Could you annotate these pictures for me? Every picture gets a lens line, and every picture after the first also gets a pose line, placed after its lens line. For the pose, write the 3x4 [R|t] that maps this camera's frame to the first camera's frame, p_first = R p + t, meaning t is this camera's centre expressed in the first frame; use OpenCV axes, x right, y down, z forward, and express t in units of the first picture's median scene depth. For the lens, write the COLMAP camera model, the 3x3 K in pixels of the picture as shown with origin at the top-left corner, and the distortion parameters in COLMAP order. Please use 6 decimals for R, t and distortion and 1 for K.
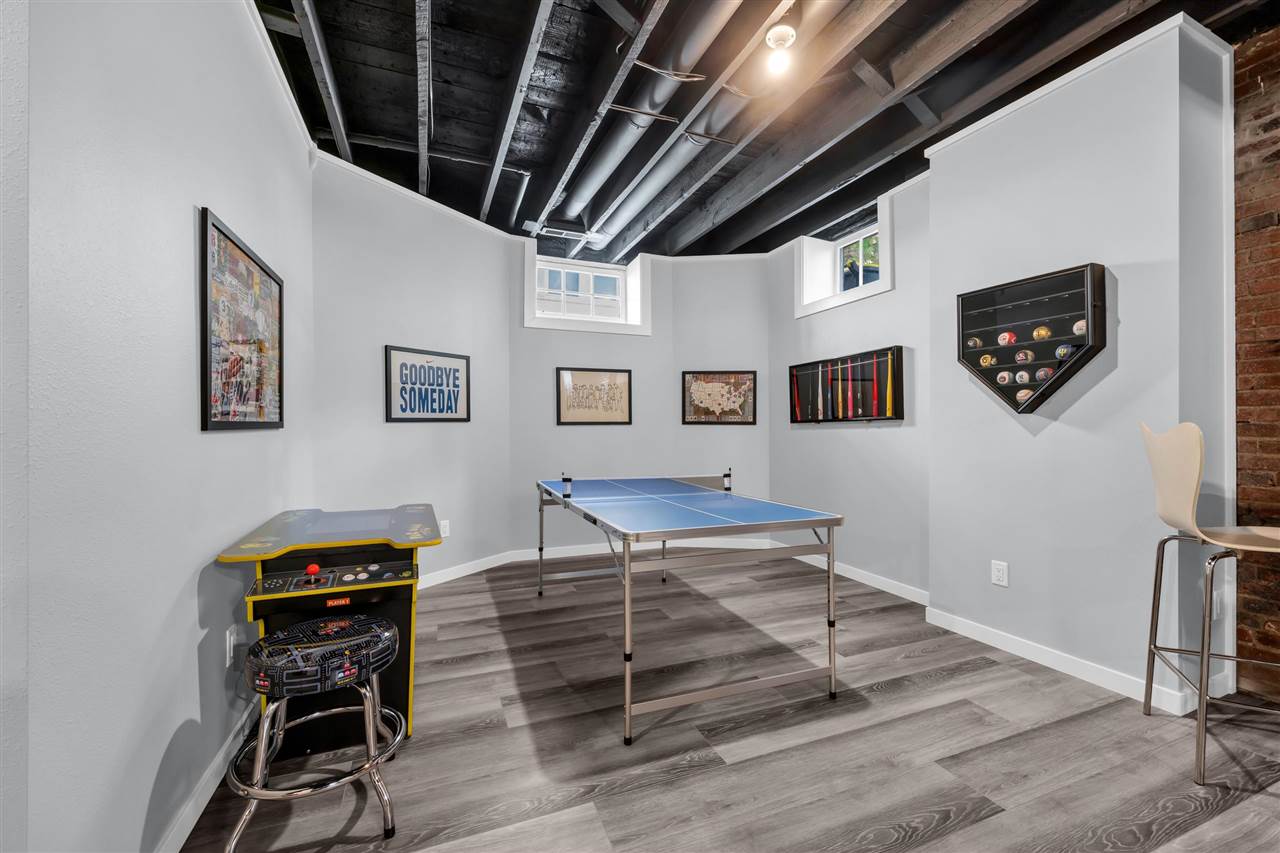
lens RADIAL K [[495.6, 0, 650.7], [0, 495.6, 427.3], [0, 0, 1]] dist [-0.000408, 0.000092]
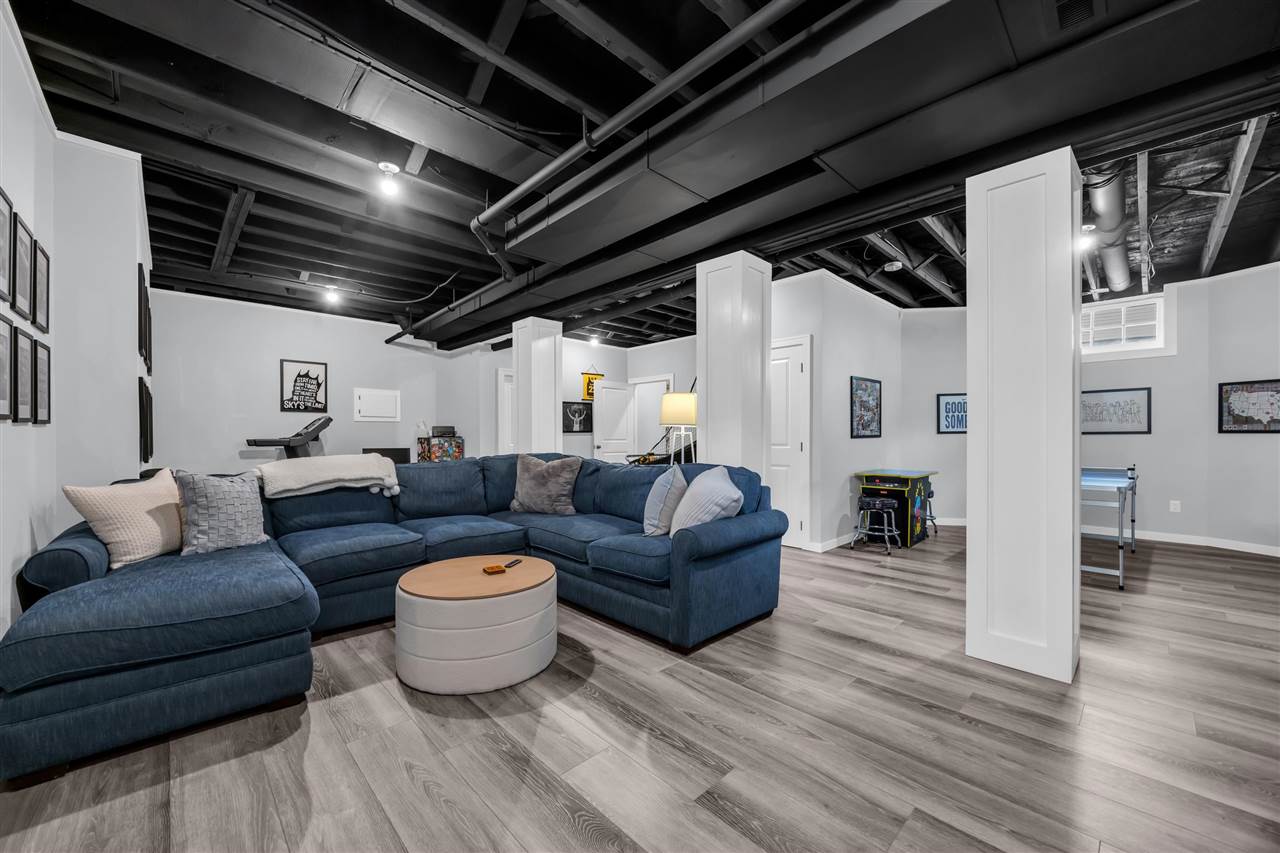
lens RADIAL K [[495.6, 0, 645.4], [0, 495.6, 432.2], [0, 0, 1]] dist [-0.000408, 0.000092]
pose [[0.358843, -0.008075, -0.933363, 0.635347], [0.005805, 0.999963, -0.006420, -0.008036], [0.933380, -0.003115, 0.358877, -0.558243]]
